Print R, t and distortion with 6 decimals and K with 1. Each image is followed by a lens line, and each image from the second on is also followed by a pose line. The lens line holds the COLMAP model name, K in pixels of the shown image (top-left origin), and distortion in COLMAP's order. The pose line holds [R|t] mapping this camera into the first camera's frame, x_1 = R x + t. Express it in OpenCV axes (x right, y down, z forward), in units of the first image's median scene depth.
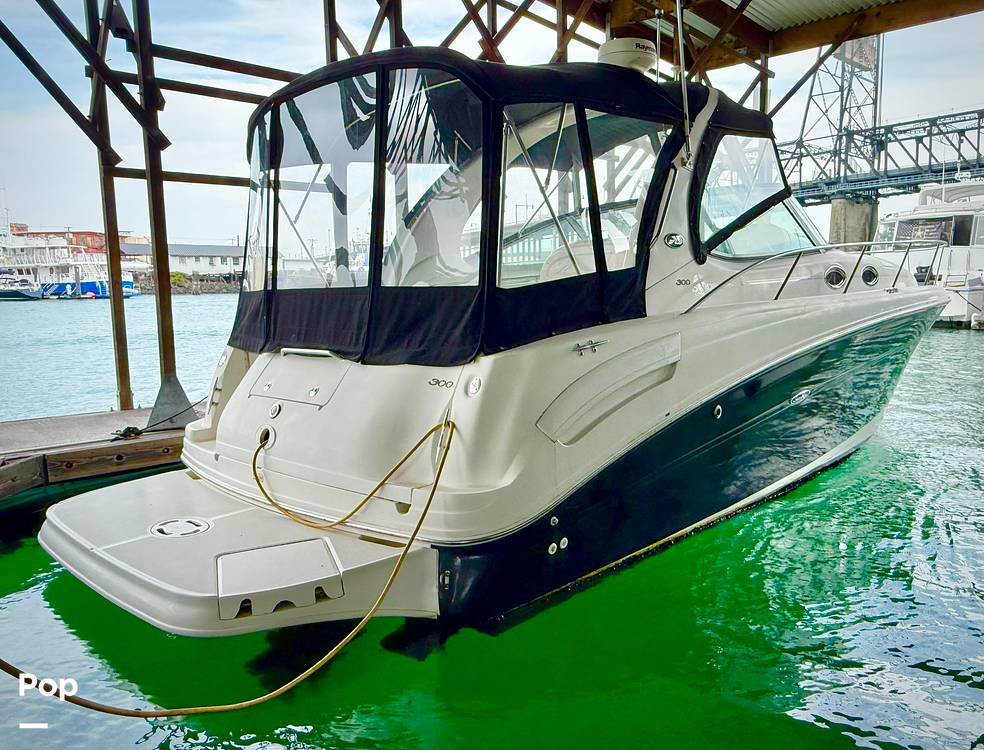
lens RADIAL K [[775.1, 0, 492.0], [0, 775.1, 375.0], [0, 0, 1]] dist [-0.050842, -0.000055]
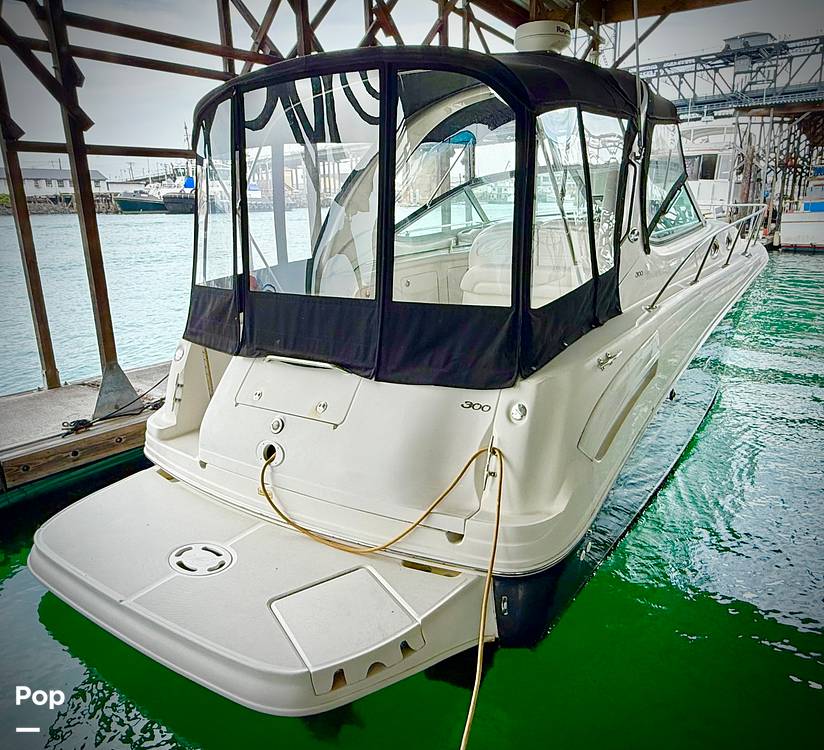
lens RADIAL K [[657.4, 0, 412.0], [0, 657.4, 375.0], [0, 0, 1]] dist [-0.050909, 0.076098]
pose [[0.989474, -0.043889, 0.137893, -0.232275], [0.027275, 0.992382, 0.120138, -0.118191], [-0.142115, -0.115112, 0.983134, 0.164567]]
